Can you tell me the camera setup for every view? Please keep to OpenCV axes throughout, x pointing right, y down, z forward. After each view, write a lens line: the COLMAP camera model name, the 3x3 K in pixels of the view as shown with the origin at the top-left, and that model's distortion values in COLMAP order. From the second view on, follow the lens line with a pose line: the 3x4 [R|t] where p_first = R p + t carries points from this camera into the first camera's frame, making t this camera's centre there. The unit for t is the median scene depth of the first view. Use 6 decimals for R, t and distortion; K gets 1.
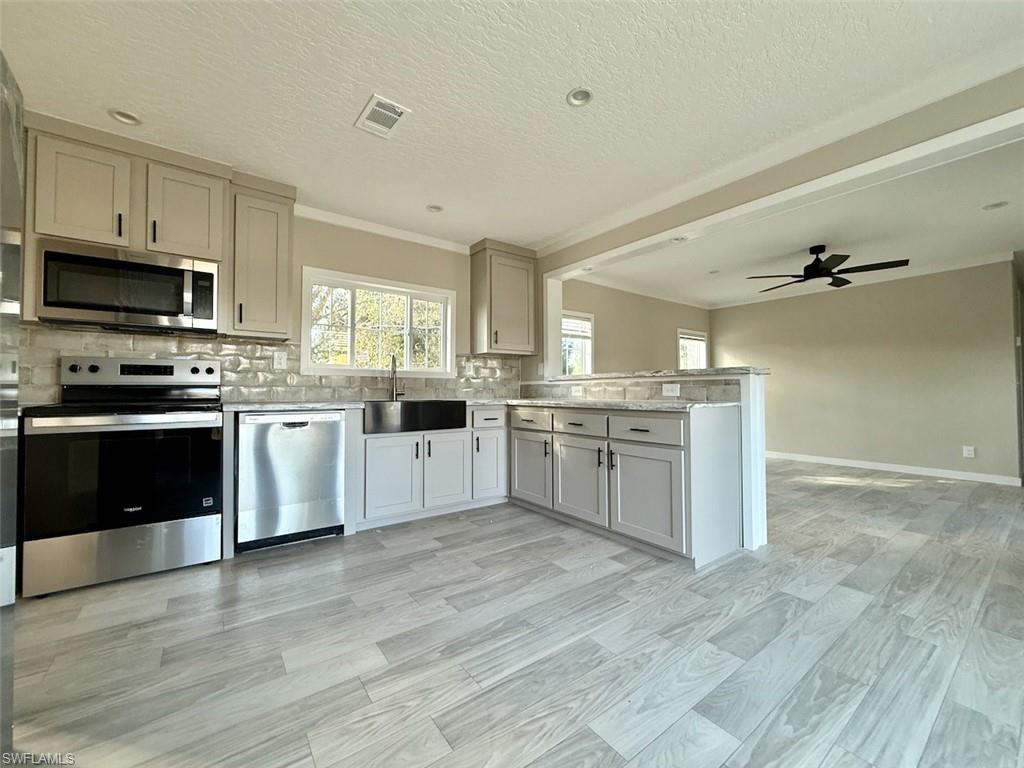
lens RADIAL K [[412.4, 0, 512.5], [0, 412.4, 384.9], [0, 0, 1]] dist [0.000288, -0.000427]
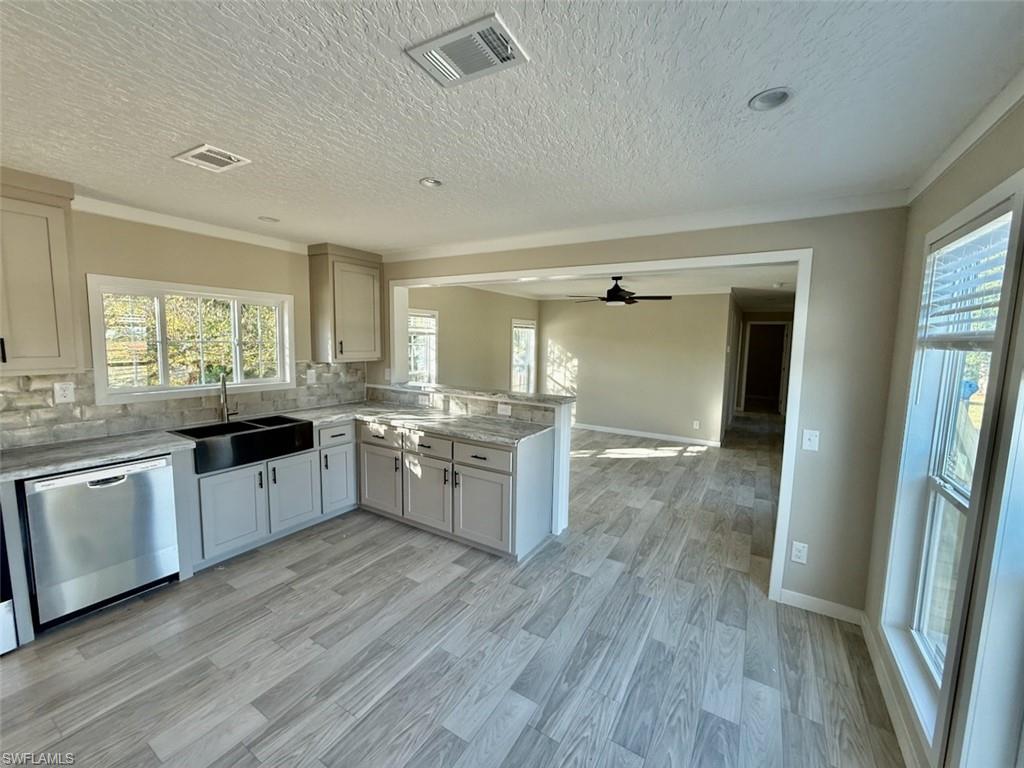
lens RADIAL K [[412.4, 0, 514.6], [0, 412.4, 383.5], [0, 0, 1]] dist [0.000288, -0.000427]
pose [[0.925597, -0.018906, 0.378039, -0.045926], [-0.029532, 0.992100, 0.121922, -0.245011], [-0.377358, -0.124015, 0.917726, -0.118565]]
